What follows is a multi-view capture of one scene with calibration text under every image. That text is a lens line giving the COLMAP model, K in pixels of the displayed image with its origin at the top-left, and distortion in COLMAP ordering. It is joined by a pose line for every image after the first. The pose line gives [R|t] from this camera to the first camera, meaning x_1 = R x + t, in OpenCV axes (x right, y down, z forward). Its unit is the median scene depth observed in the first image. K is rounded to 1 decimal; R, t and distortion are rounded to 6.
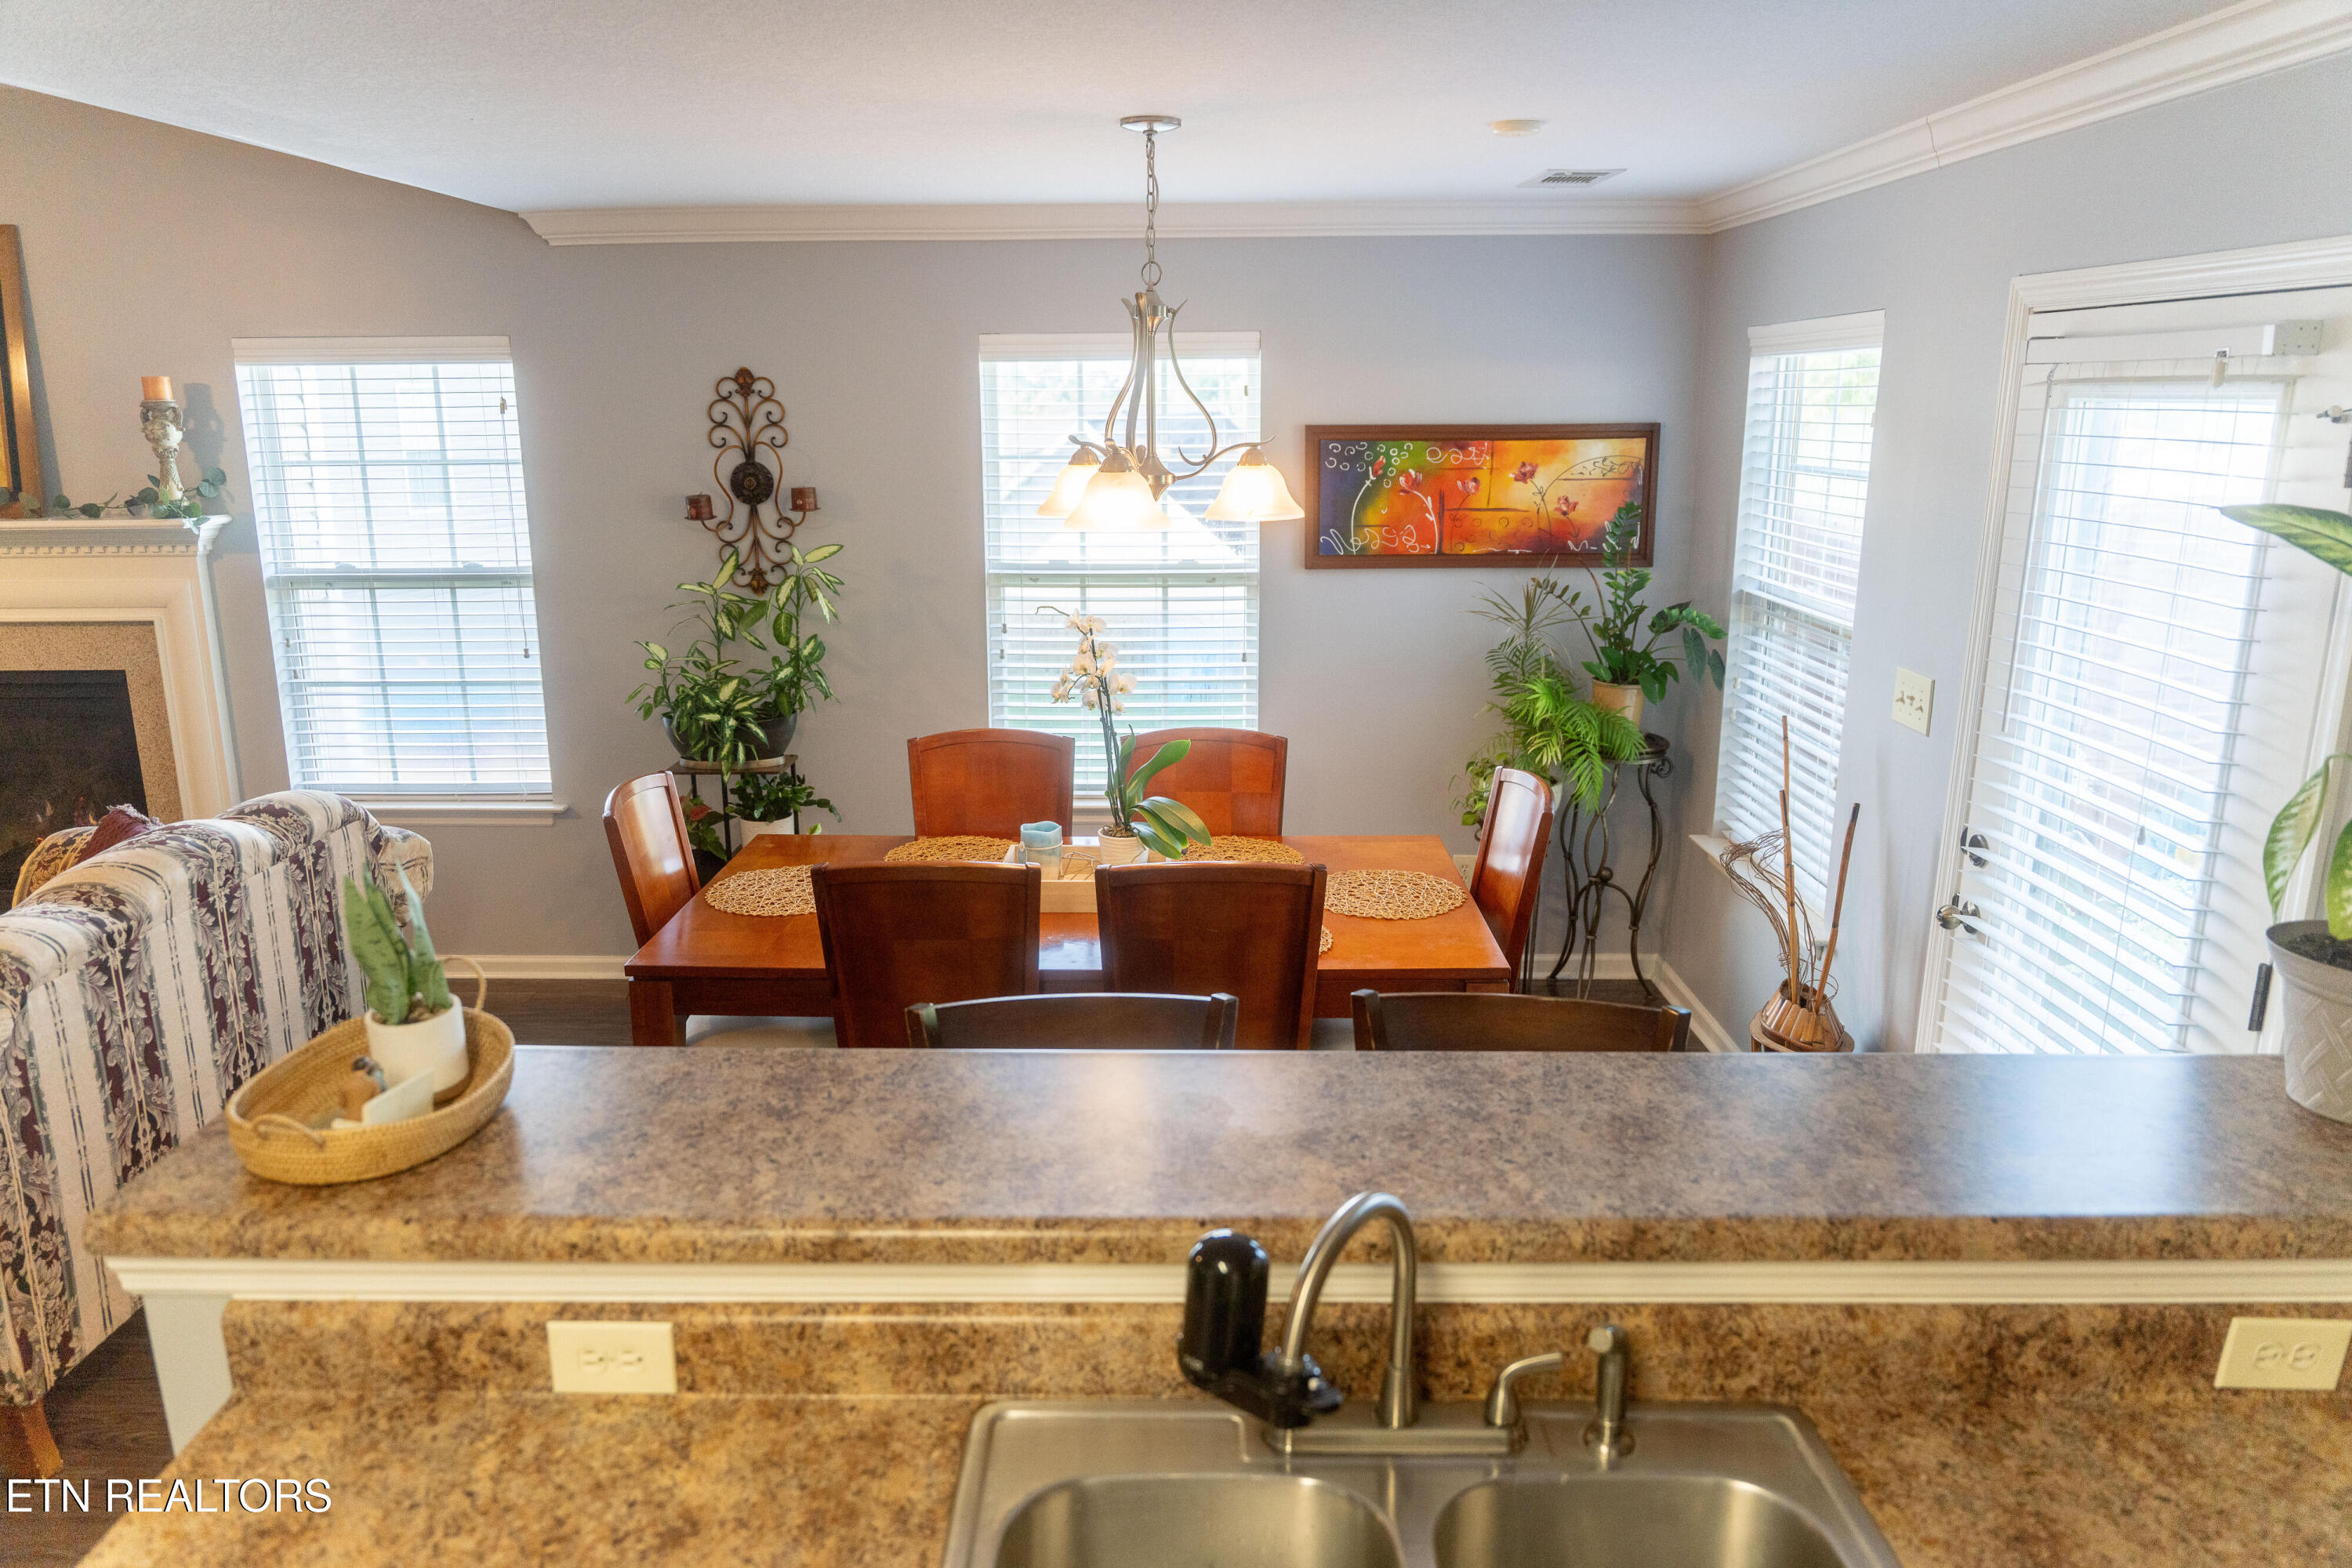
lens RADIAL K [[1579.4, 0, 1167.8], [0, 1579.4, 790.9], [0, 0, 1]] dist [-0.007249, -0.009386]
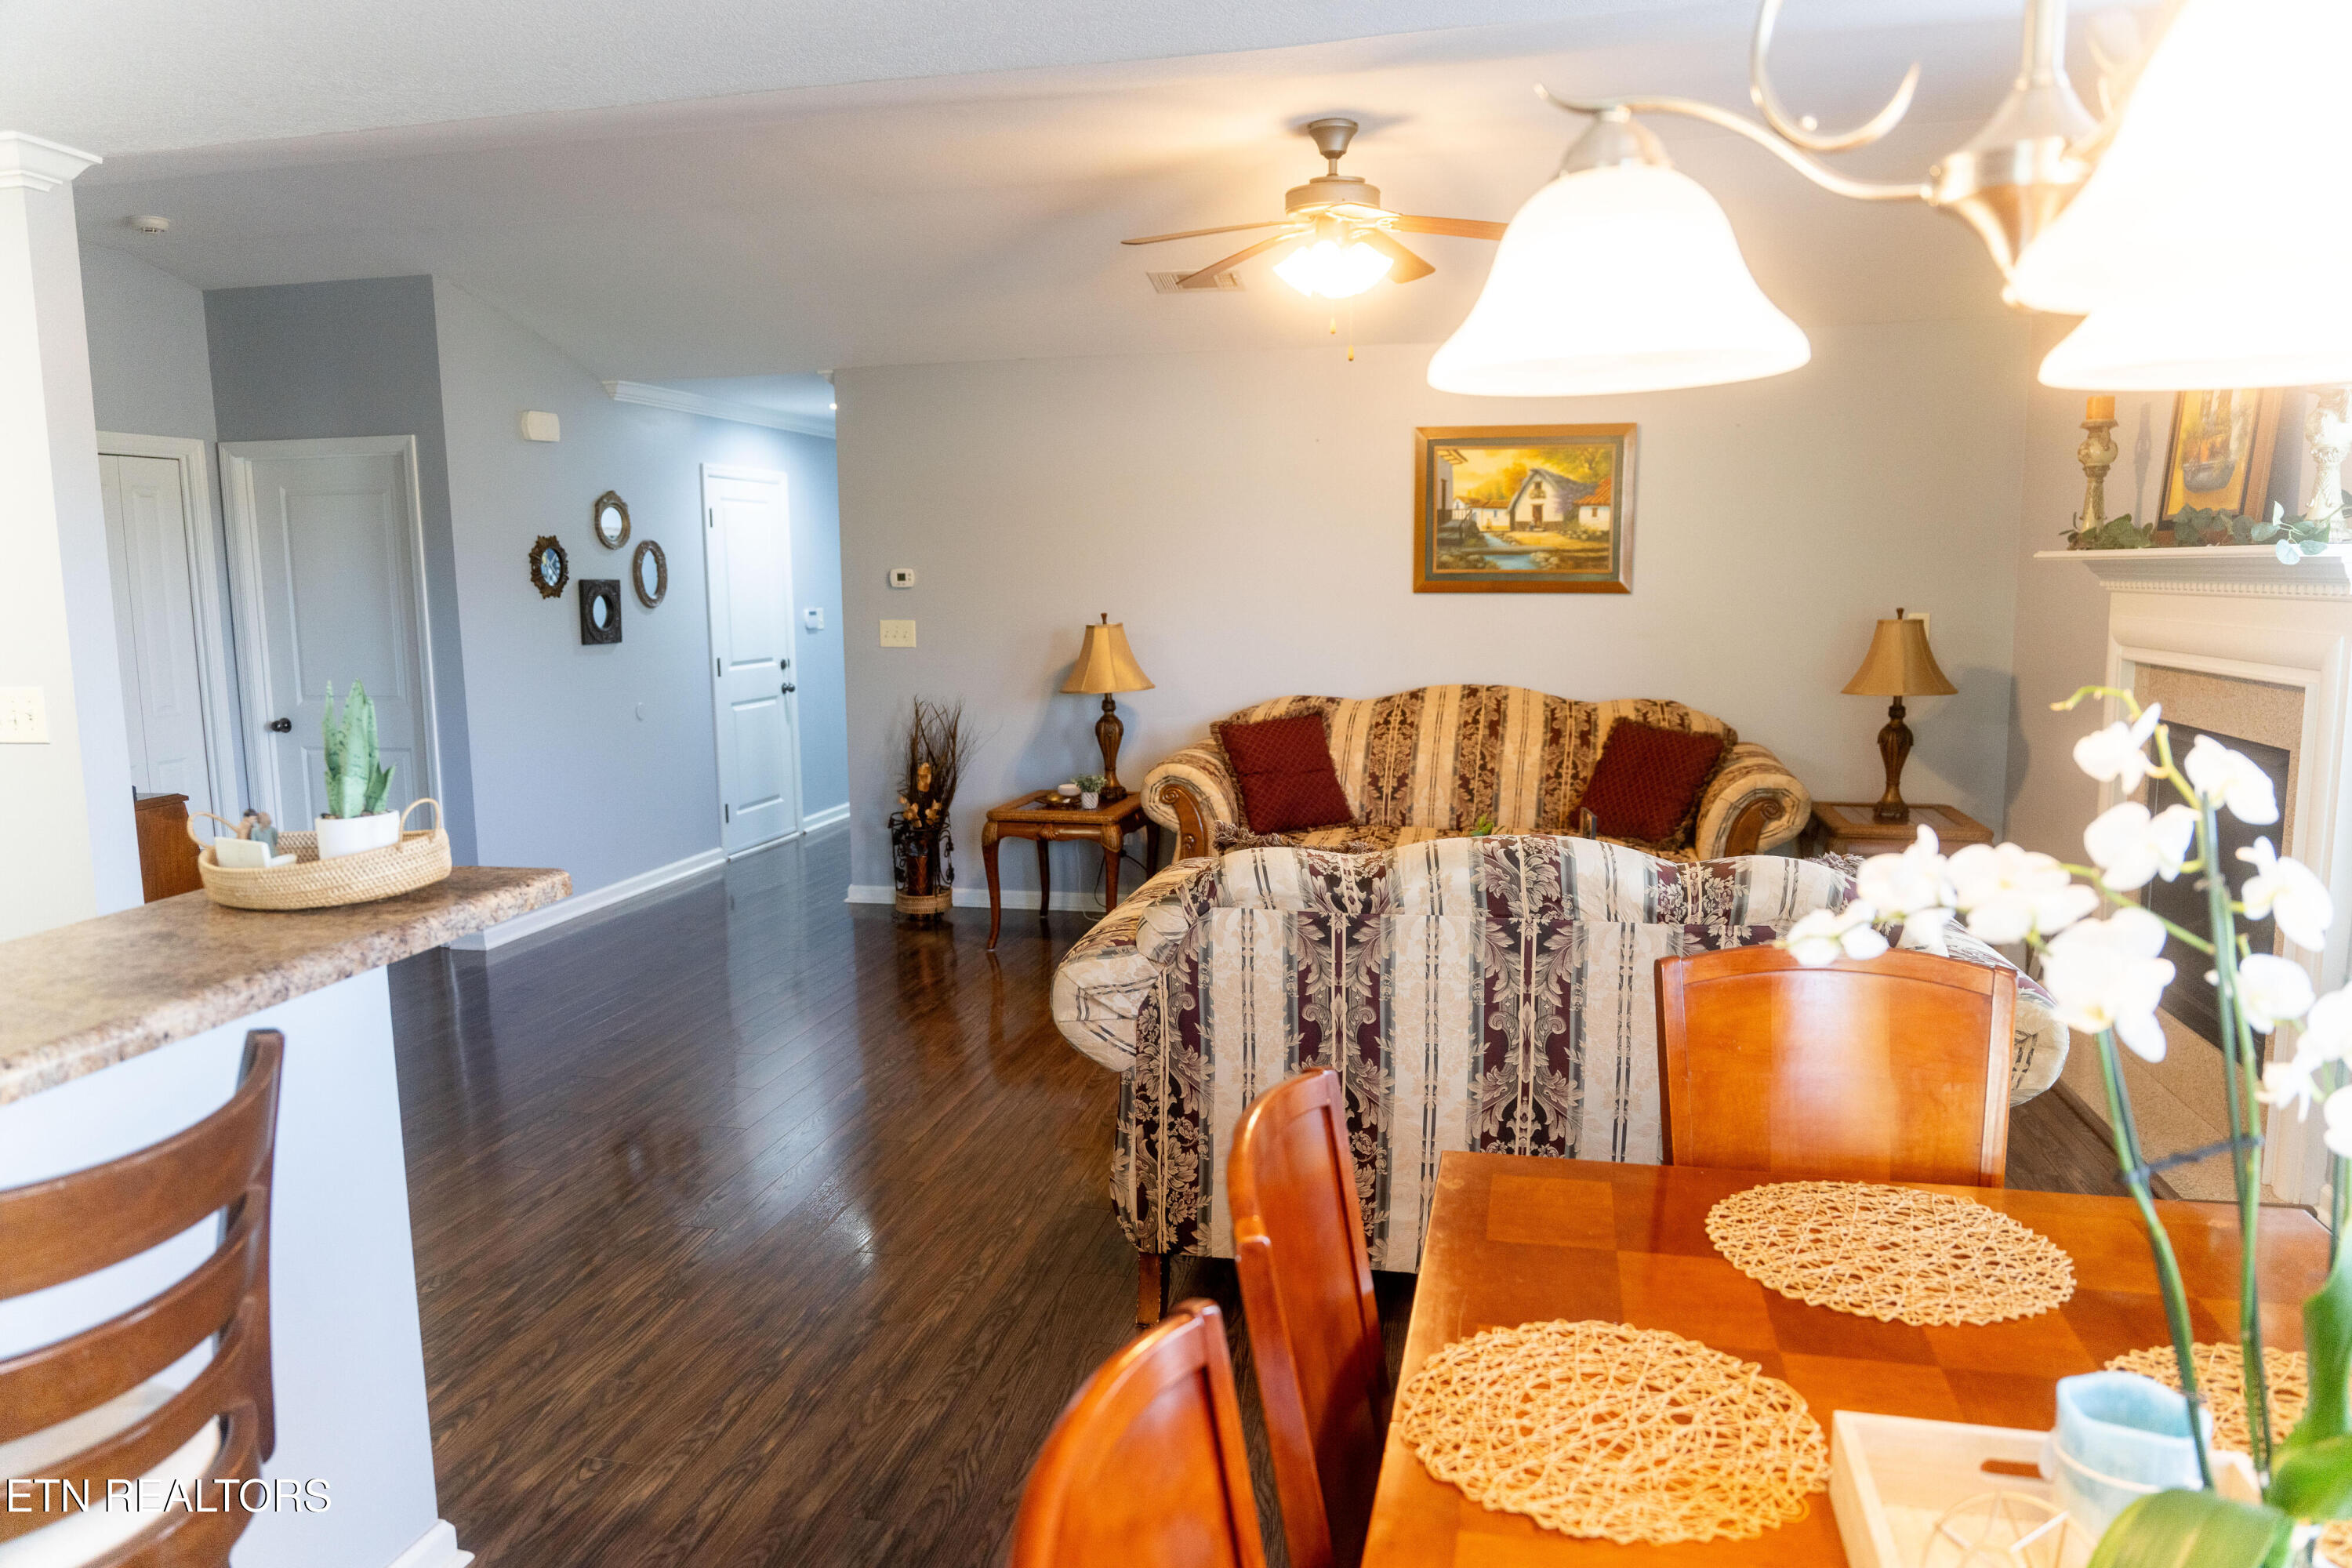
lens RADIAL K [[1579.4, 0, 1172.5], [0, 1579.4, 783.5], [0, 0, 1]] dist [-0.007249, -0.009386]
pose [[-0.214660, 0.135844, -0.967196, 0.278756], [-0.222127, 0.957540, 0.183787, -0.125176], [0.951094, 0.254292, -0.175371, 0.964213]]
